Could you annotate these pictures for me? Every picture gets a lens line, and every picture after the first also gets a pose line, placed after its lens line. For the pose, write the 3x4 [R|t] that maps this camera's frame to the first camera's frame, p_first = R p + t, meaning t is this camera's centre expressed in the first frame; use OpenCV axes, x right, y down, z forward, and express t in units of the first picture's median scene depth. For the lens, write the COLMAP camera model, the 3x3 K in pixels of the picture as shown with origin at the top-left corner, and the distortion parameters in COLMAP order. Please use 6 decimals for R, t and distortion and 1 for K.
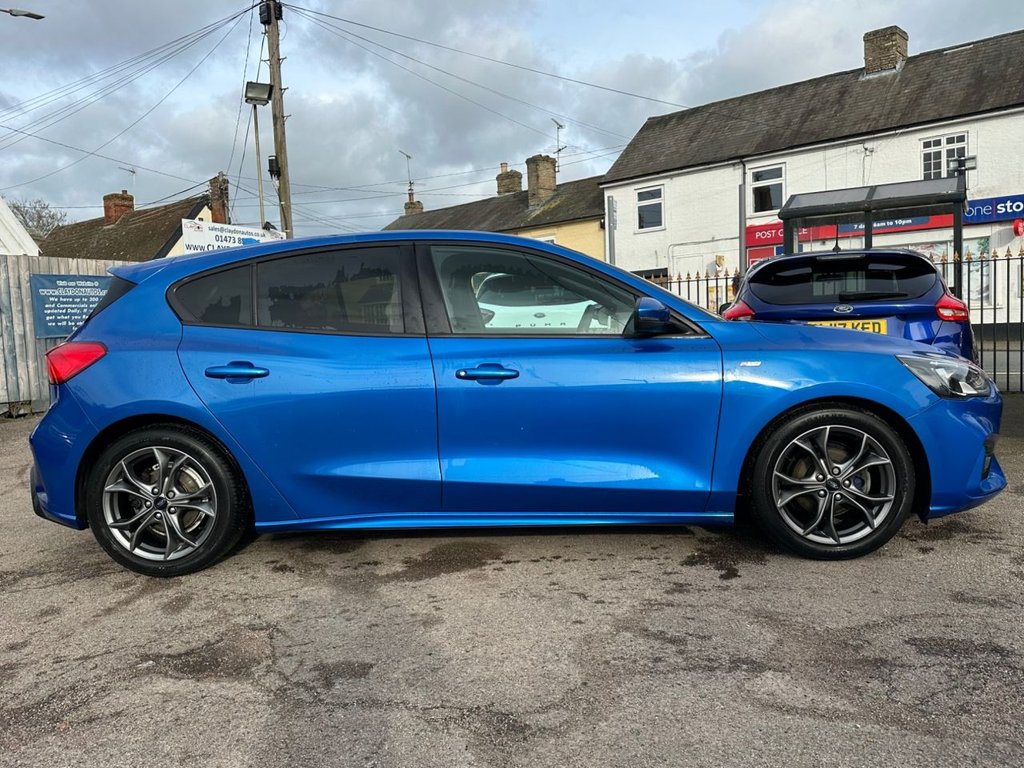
lens RADIAL K [[815.8, 0, 513.8], [0, 815.8, 387.8], [0, 0, 1]] dist [0.083435, -0.126751]
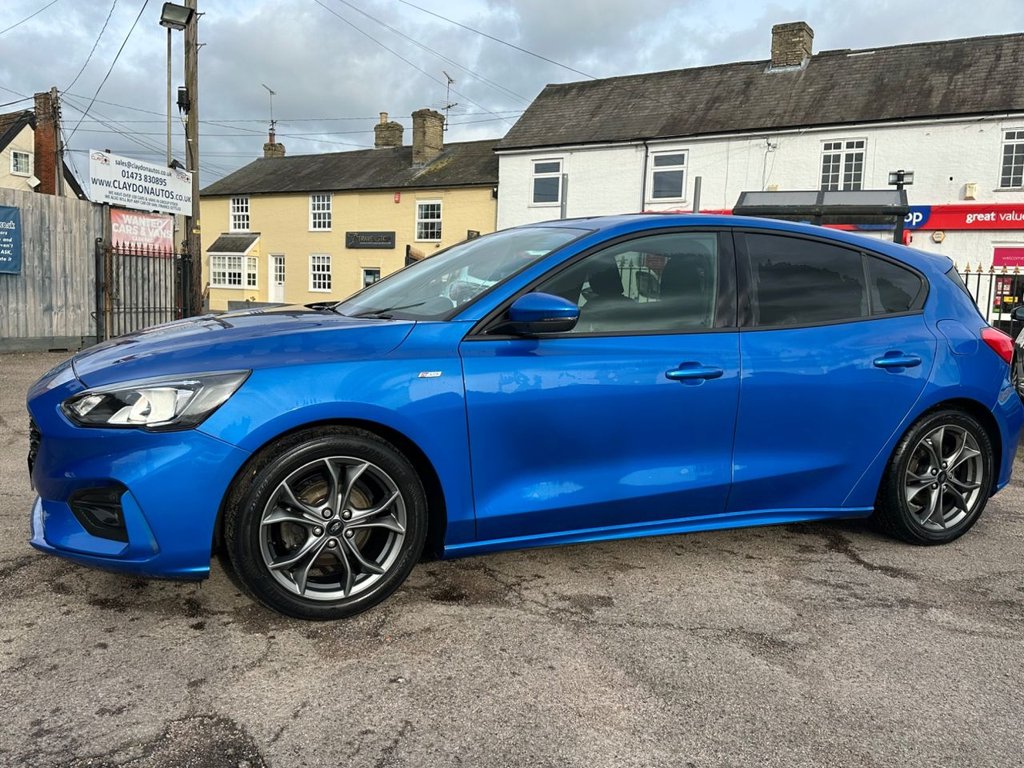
lens RADIAL K [[883.3, 0, 502.0], [0, 883.3, 392.3], [0, 0, 1]] dist [0.117224, -0.204464]
pose [[0.983804, 0.060301, 0.168799, -0.130878], [-0.065635, 0.997500, 0.026195, 0.004729], [-0.166798, -0.036850, 0.985302, -0.051102]]
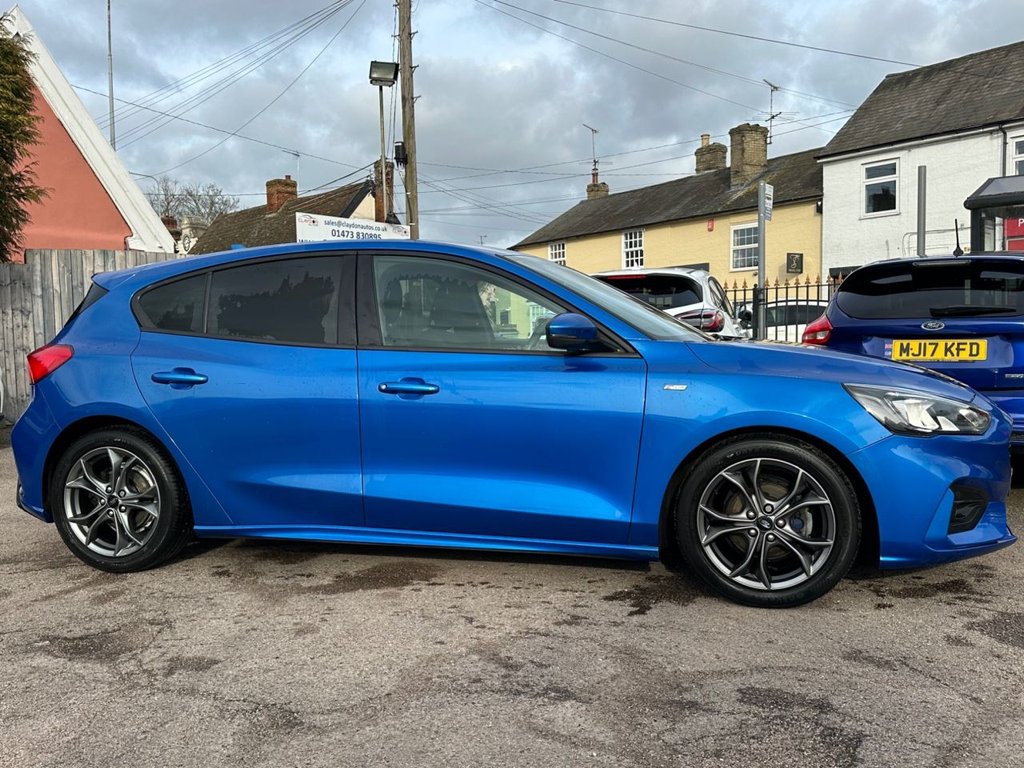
lens RADIAL K [[979.3, 0, 512.5], [0, 979.3, 389.9], [0, 0, 1]] dist [0.050203, 0.000000]
pose [[0.974880, 0.034726, -0.220006, 0.107647], [-0.037637, 0.999250, -0.009052, -0.002790], [0.219526, 0.017105, 0.975457, -0.035706]]
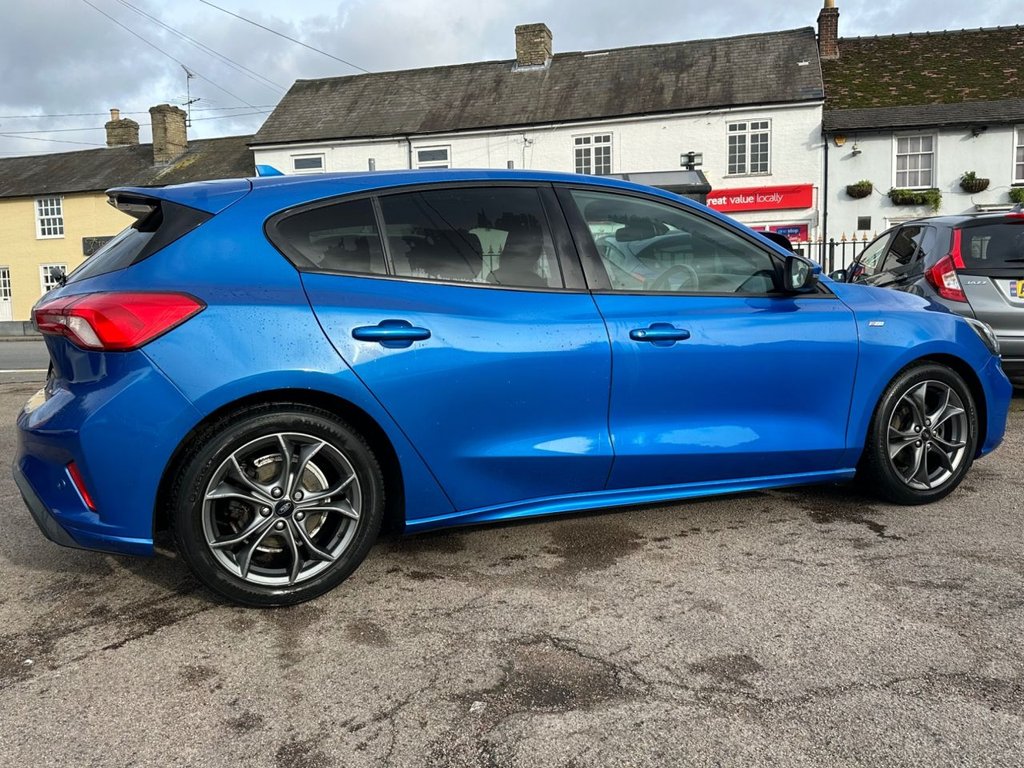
lens RADIAL K [[852.6, 0, 516.1], [0, 852.6, 383.9], [0, 0, 1]] dist [0.080681, -0.127143]
pose [[0.894813, -0.025856, 0.445692, -0.187525], [0.019998, 0.999641, 0.017842, 0.005567], [-0.445993, -0.007052, 0.895008, 0.067390]]
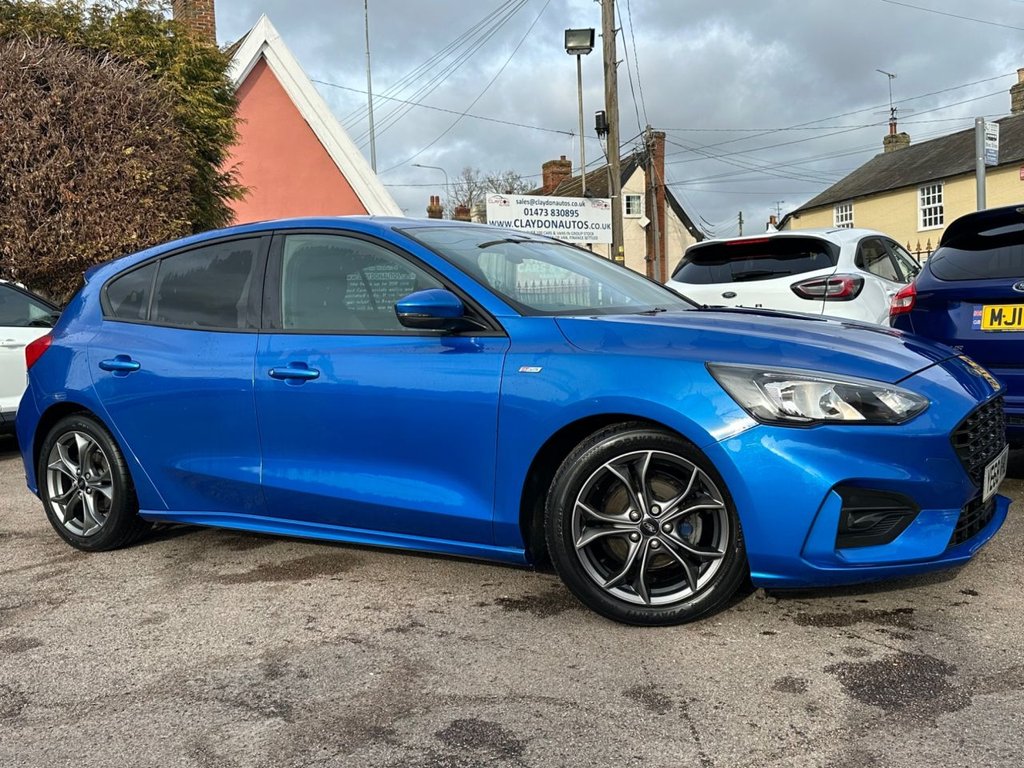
lens RADIAL K [[999.2, 0, 503.3], [0, 999.2, 391.8], [0, 0, 1]] dist [0.070584, 0.000000]
pose [[0.860340, 0.035124, -0.508510, 0.235241], [-0.026856, 0.999361, 0.023590, -0.008987], [0.509013, -0.006639, 0.860733, 0.041693]]
